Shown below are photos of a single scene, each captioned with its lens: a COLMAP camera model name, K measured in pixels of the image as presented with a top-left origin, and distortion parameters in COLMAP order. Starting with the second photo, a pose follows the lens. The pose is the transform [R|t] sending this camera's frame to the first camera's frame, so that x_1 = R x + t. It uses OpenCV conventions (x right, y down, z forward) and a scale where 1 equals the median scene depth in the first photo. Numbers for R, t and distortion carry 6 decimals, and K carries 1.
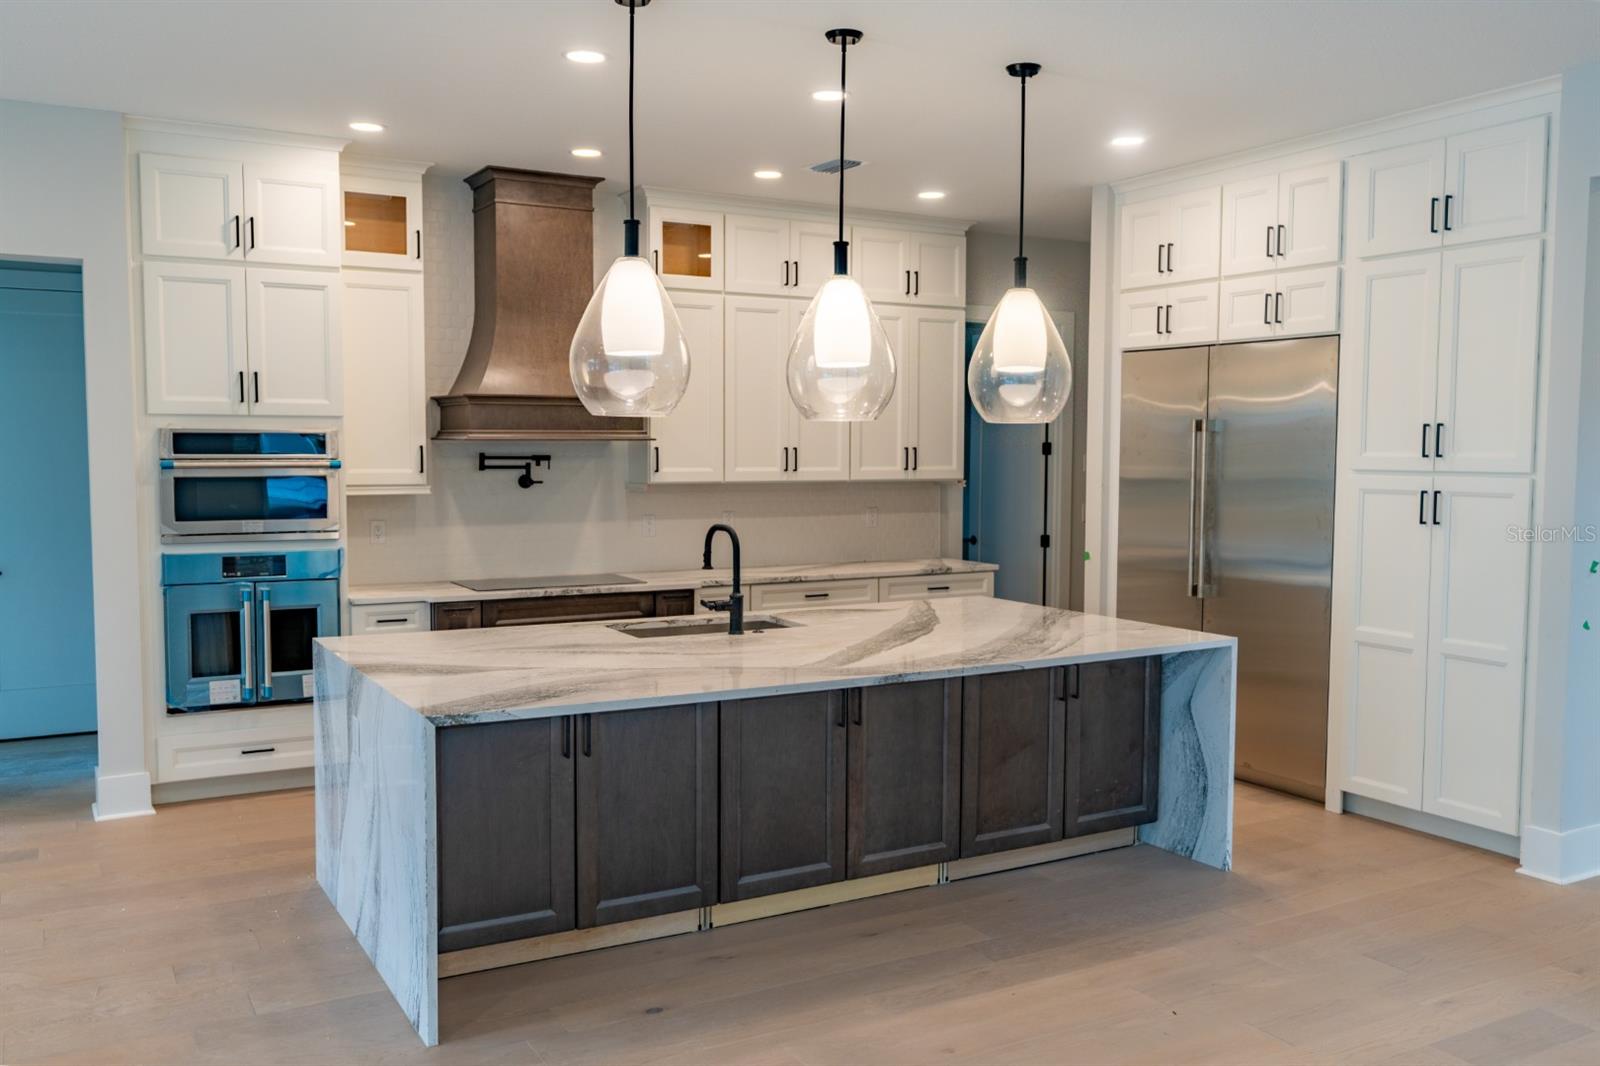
lens RADIAL K [[1359.1, 0, 800.0], [0, 1359.1, 533.0], [0, 0, 1]] dist [-0.002772, -0.000829]
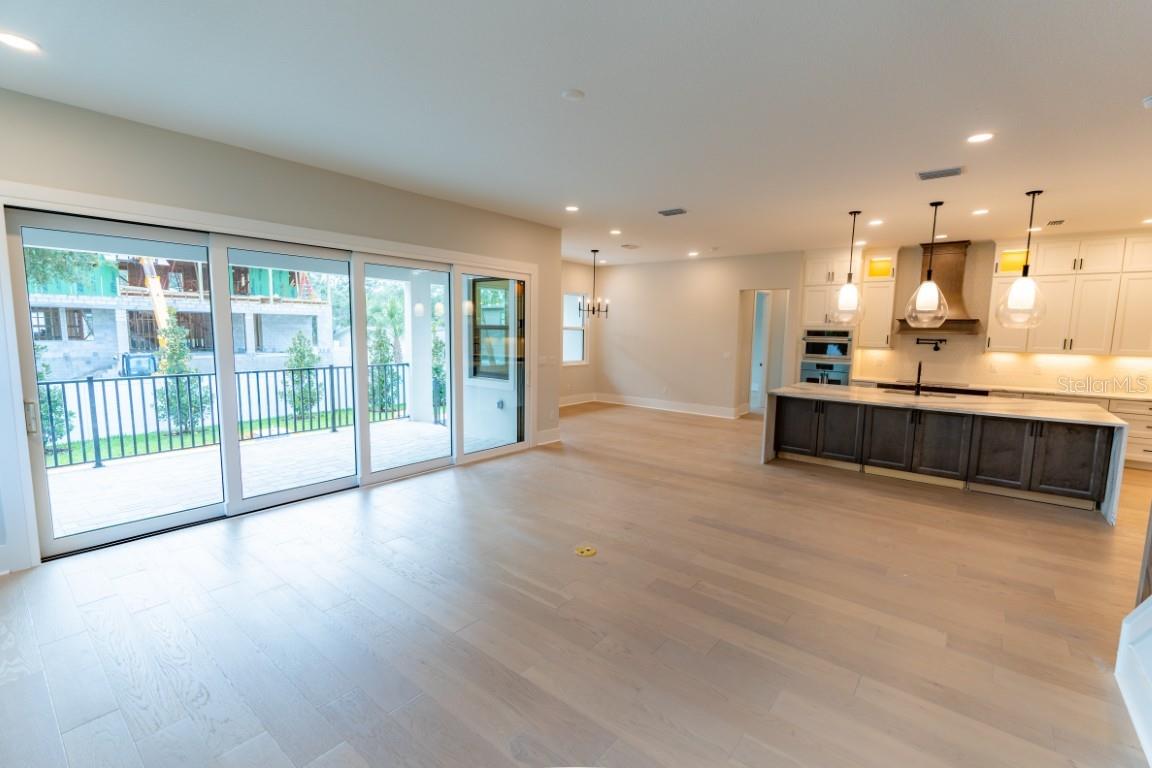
lens RADIAL K [[519.3, 0, 579.0], [0, 519.3, 393.2], [0, 0, 1]] dist [0.000496, 0.000197]
pose [[0.360468, 0.117912, -0.925289, 0.765824], [-0.078224, 0.992305, 0.095978, 0.013738], [0.929486, 0.037783, 0.366917, -0.161796]]
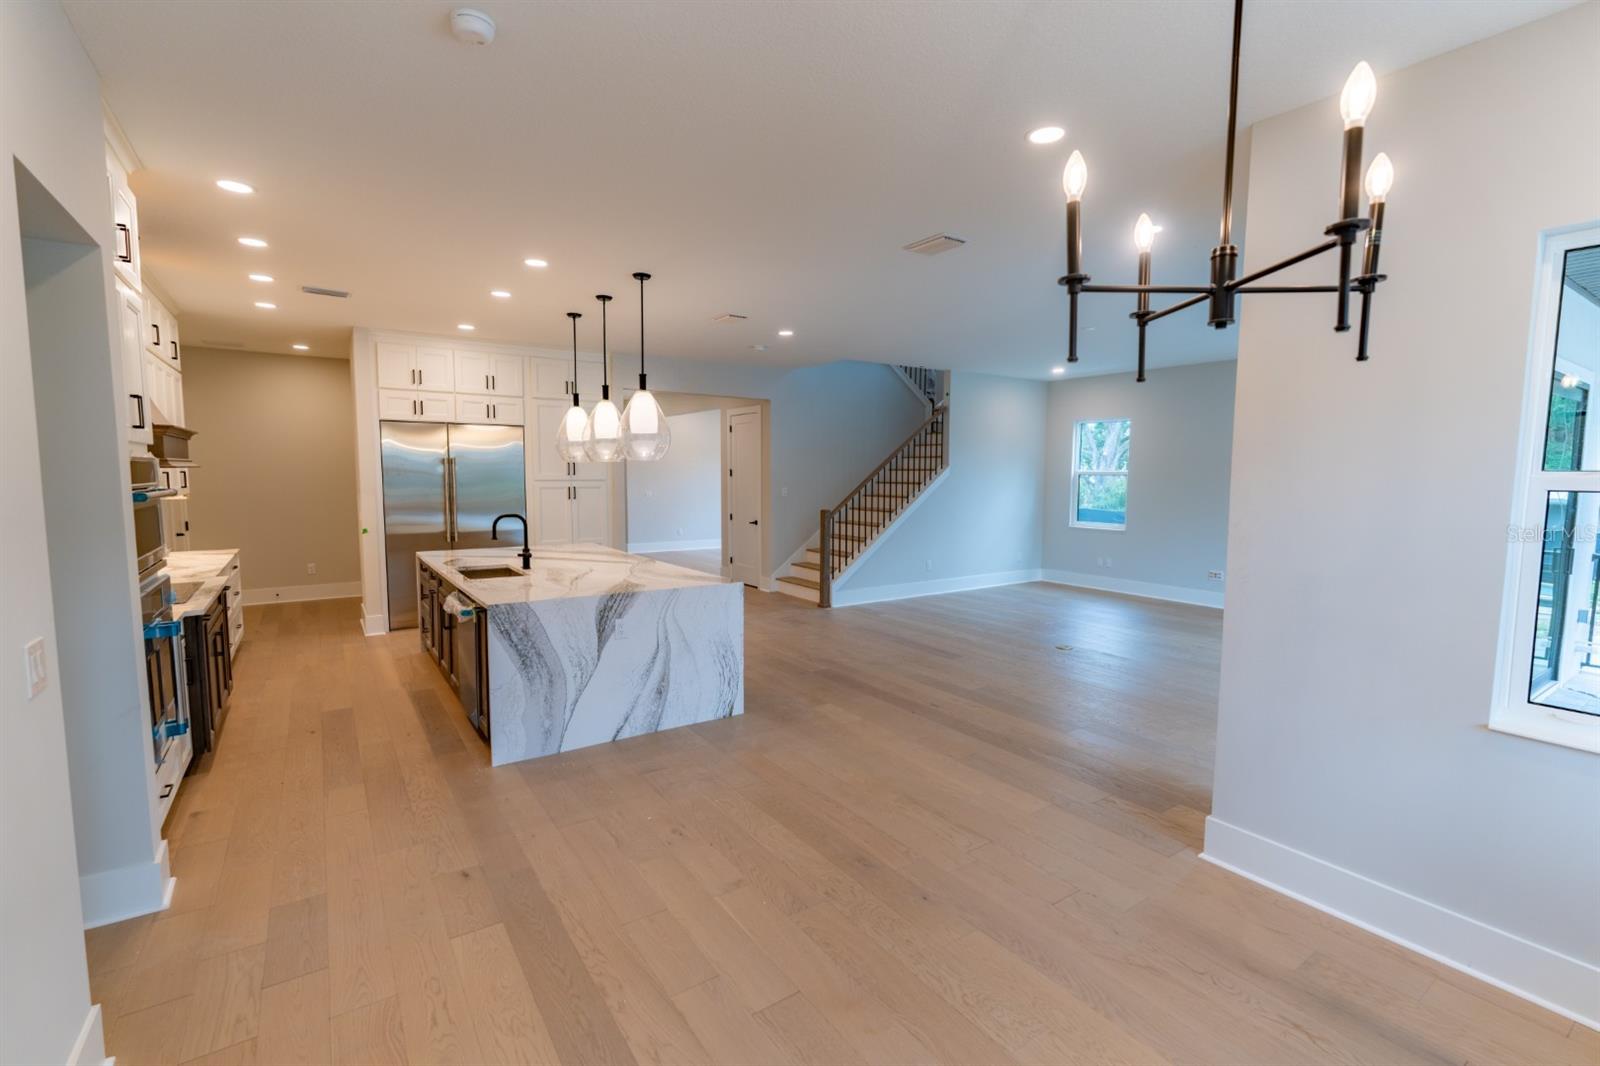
lens RADIAL K [[721.3, 0, 804.2], [0, 721.3, 545.7], [0, 0, 1]] dist [0.000496, 0.000197]
pose [[-0.087049, -0.106526, 0.990492, -1.092067], [0.059692, 0.991922, 0.111926, -0.050510], [-0.994414, 0.068868, -0.079987, 0.674103]]
